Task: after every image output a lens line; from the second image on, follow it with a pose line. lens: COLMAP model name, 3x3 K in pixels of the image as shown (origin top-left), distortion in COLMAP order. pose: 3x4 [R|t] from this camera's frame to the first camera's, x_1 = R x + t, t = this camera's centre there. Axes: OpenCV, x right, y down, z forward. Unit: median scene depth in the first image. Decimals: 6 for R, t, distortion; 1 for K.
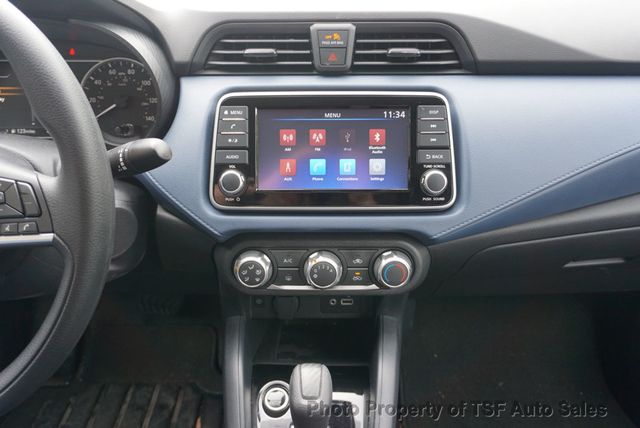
lens RADIAL K [[517.7, 0, 317.8], [0, 517.7, 203.8], [0, 0, 1]] dist [0.004761, 0.010374]
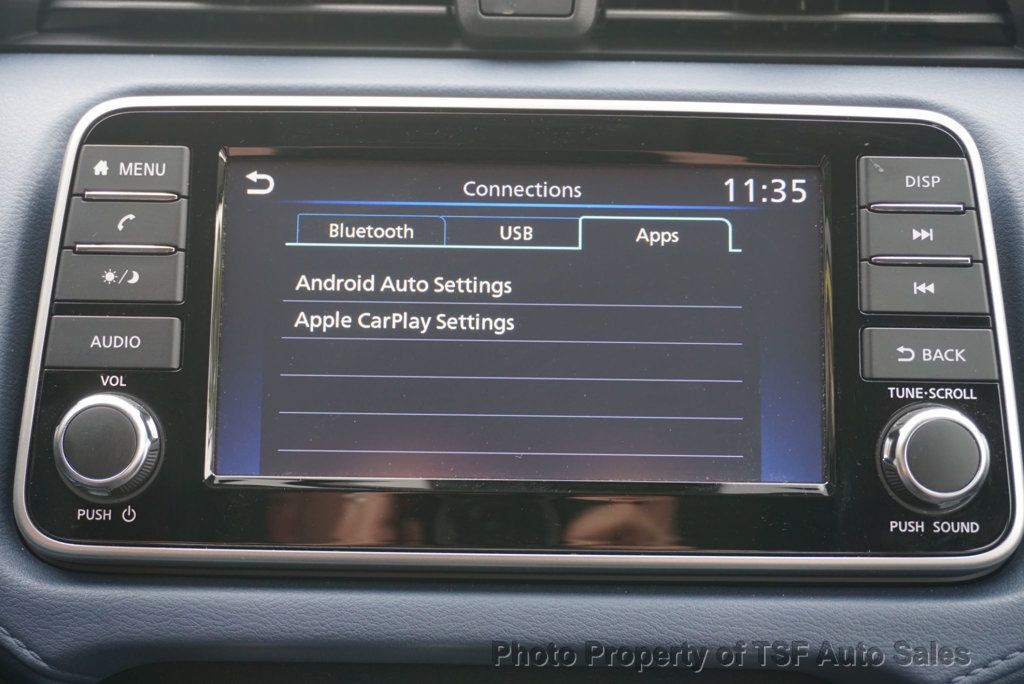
lens RADIAL K [[1540.7, 0, 502.9], [0, 1540.7, 339.0], [0, 0, 1]] dist [0.027796, 0.000000]
pose [[0.999843, 0.016840, 0.005451, 0.015704], [-0.015446, 0.980486, -0.195983, 0.049117], [-0.008645, 0.195868, 0.980592, 0.271221]]
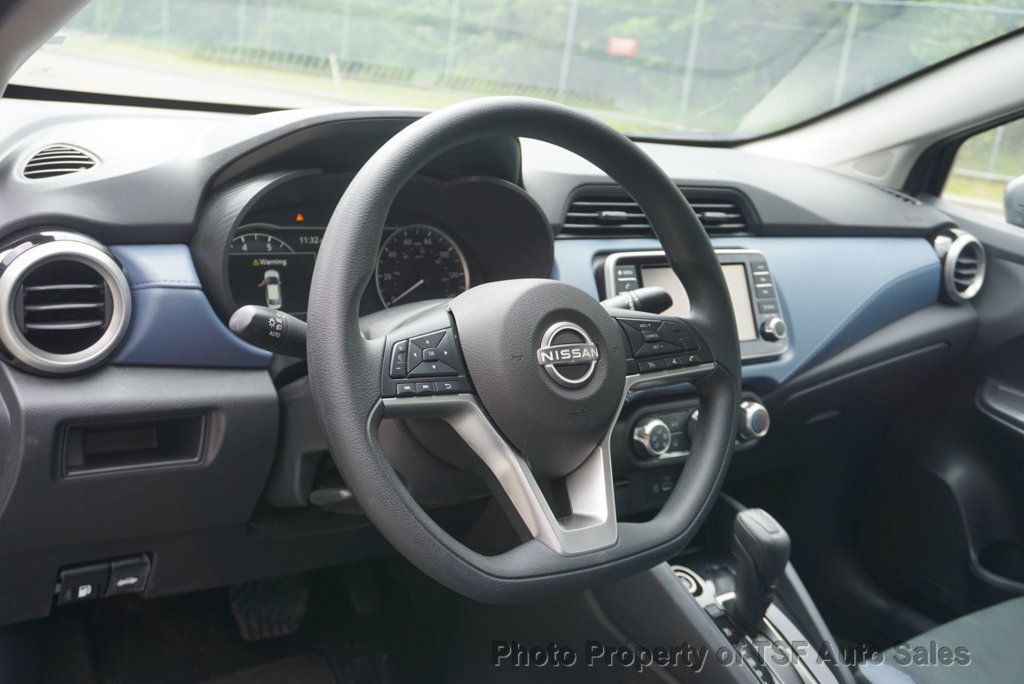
lens RADIAL K [[1028.8, 0, 503.0], [0, 1028.8, 340.0], [0, 0, 1]] dist [-0.007742, 0.000000]
pose [[0.804681, -0.066667, 0.589953, -1.474392], [0.187529, 0.971345, -0.146018, 0.183501], [-0.563314, 0.228131, 0.794125, -0.372751]]
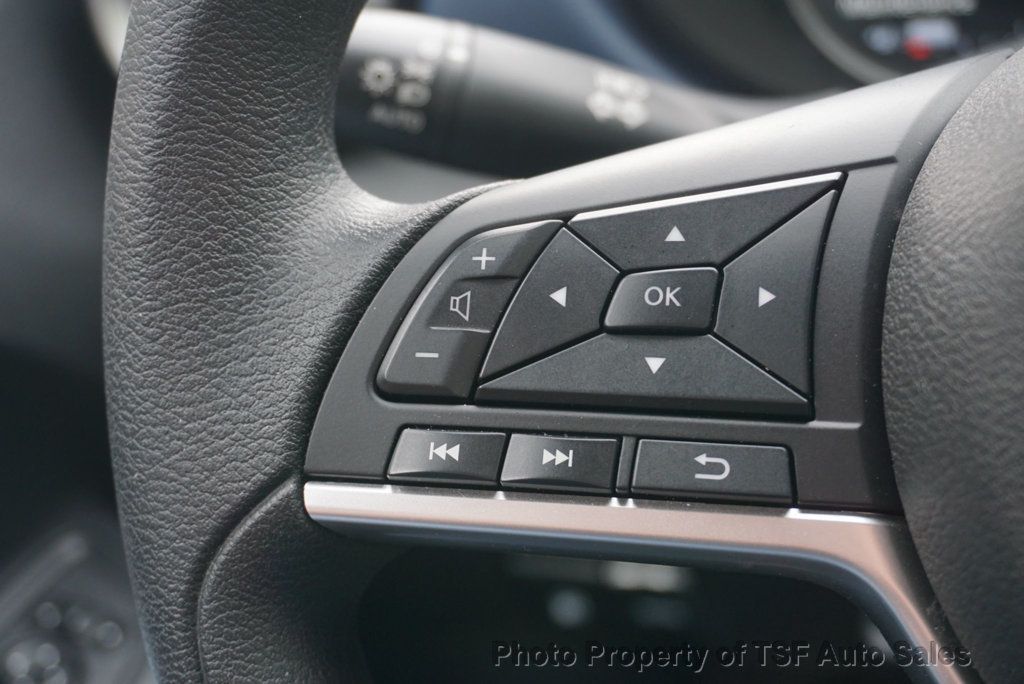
lens RADIAL K [[1540.7, 0, 500.5], [0, 1540.7, 337.0], [0, 0, 1]] dist [0.027796, 0.000000]
pose [[0.943585, 0.024746, -0.330204, -0.711174], [-0.022983, 0.999693, 0.009241, 0.006576], [0.330331, -0.001131, 0.943864, 0.298731]]
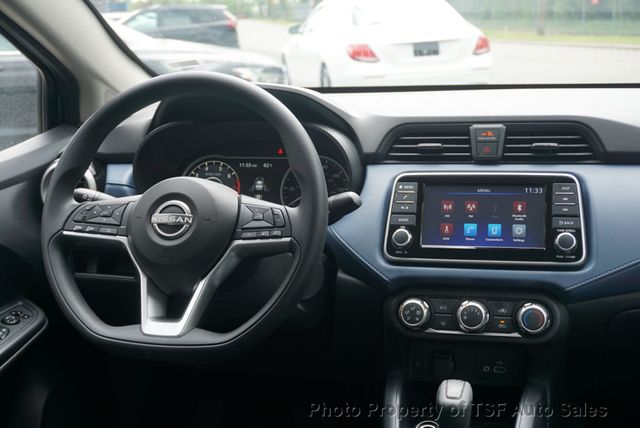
lens RADIAL K [[870.4, 0, 308.0], [0, 870.4, 213.2], [0, 0, 1]] dist [-0.009107, 0.000000]
pose [[0.964175, 0.017674, -0.264679, 0.177523], [-0.094651, 0.955023, -0.281021, 0.519650], [0.247808, 0.296005, 0.922482, -1.053124]]
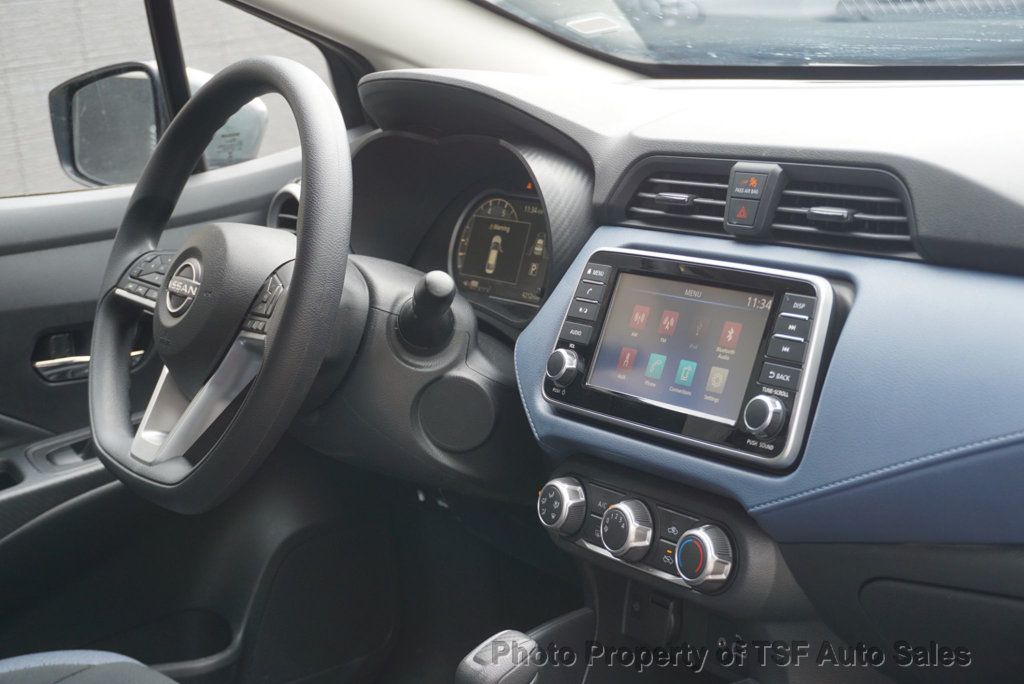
lens RADIAL K [[1615.7, 0, 511.4], [0, 1615.7, 340.7], [0, 0, 1]] dist [0.023609, 0.000000]
pose [[0.569392, 0.134927, -0.810918, 1.533667], [-0.336098, 0.938436, -0.079849, 0.121609], [0.750221, 0.318013, 0.579686, -0.320447]]
